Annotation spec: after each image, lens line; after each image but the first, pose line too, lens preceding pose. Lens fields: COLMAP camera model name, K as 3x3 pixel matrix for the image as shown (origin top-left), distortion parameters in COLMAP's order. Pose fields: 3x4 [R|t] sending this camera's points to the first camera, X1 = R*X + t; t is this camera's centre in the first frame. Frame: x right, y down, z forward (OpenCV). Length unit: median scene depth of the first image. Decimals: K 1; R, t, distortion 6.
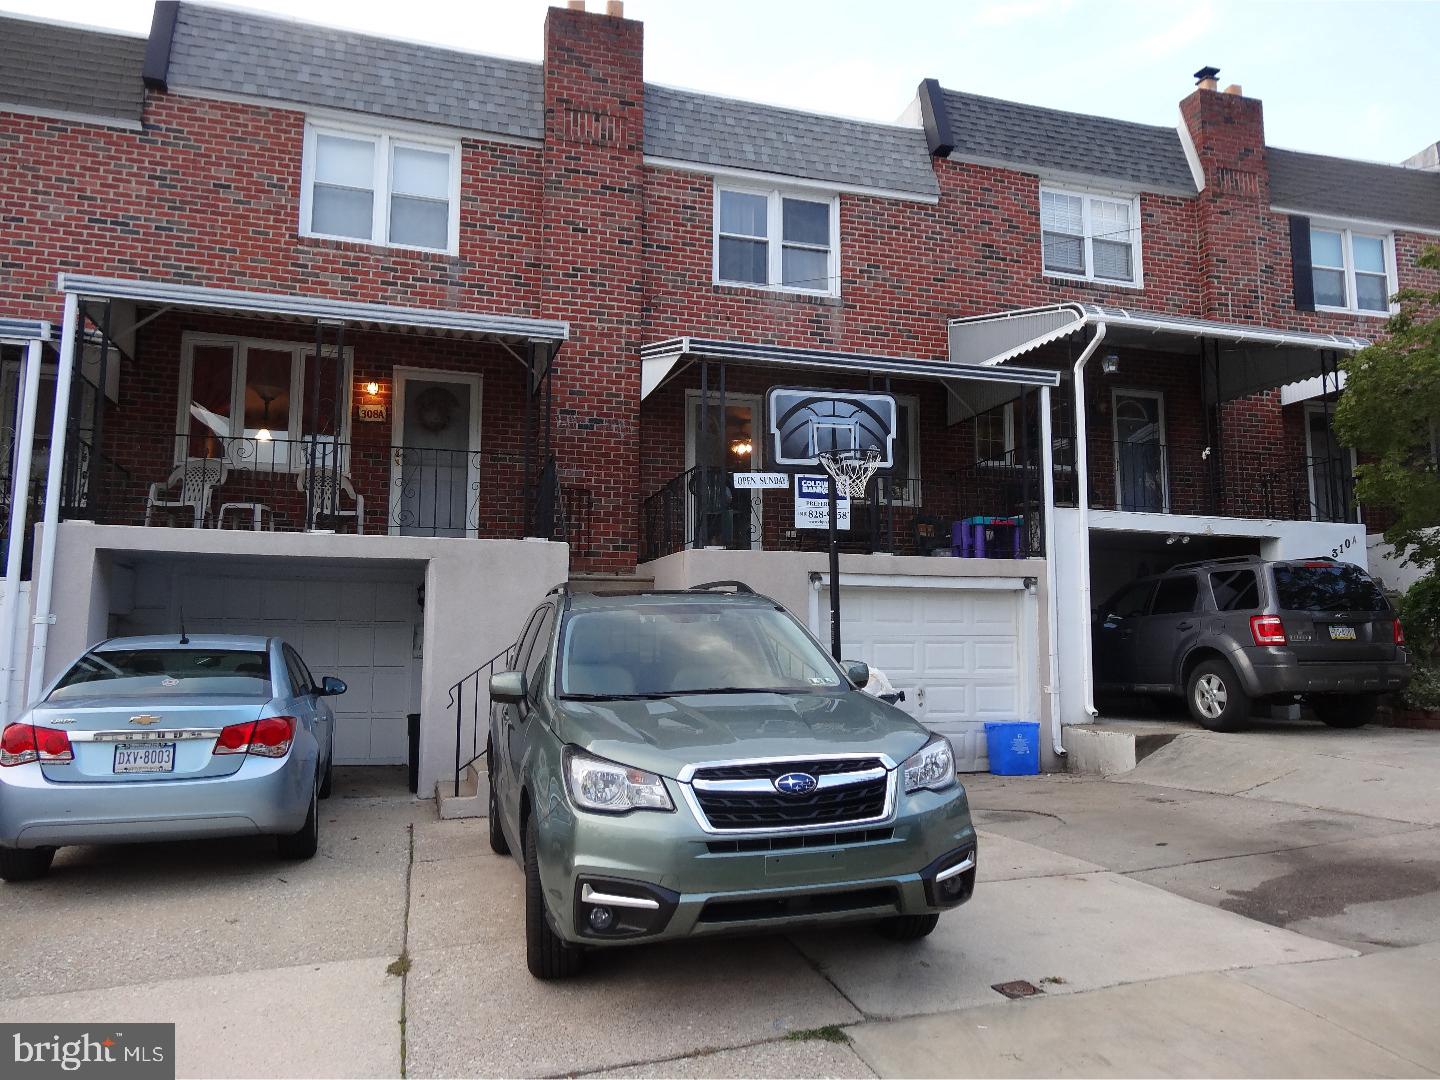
lens RADIAL K [[1063.7, 0, 721.2], [0, 1063.7, 537.3], [0, 0, 1]] dist [-0.006183, 0.012437]
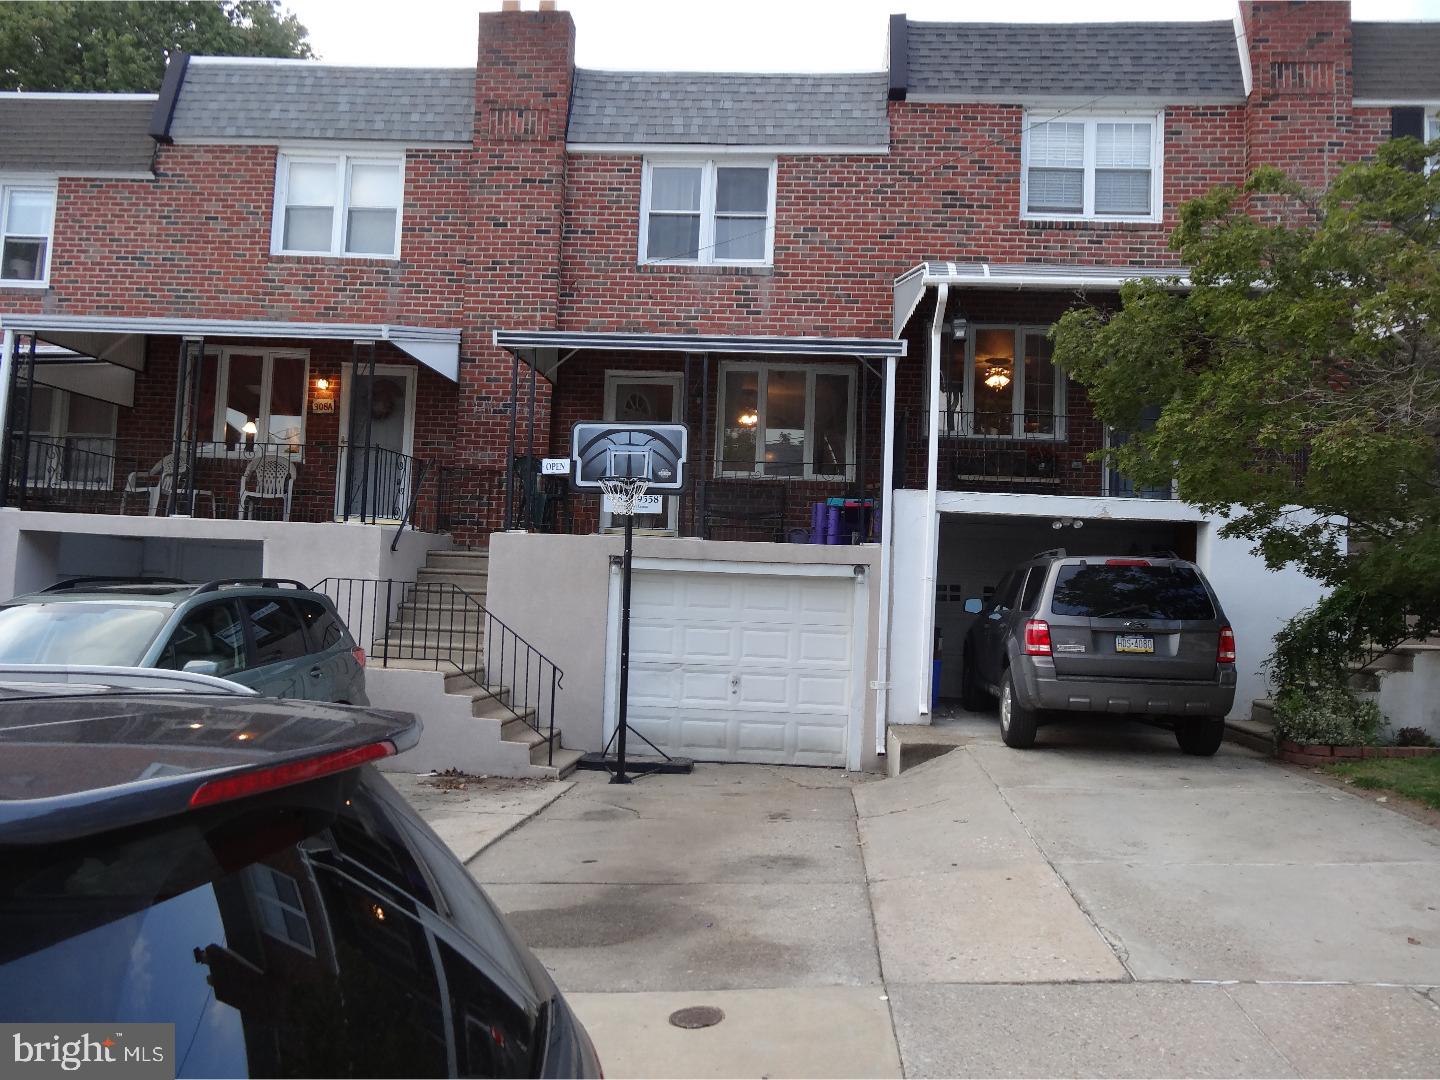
lens RADIAL K [[1063.7, 0, 721.2], [0, 1063.7, 537.3], [0, 0, 1]] dist [-0.006183, 0.012437]
pose [[0.931005, 0.016232, -0.364644, 0.459122], [0.002260, 0.998735, 0.050229, -0.029884], [0.364998, -0.047587, 0.929791, 0.078830]]
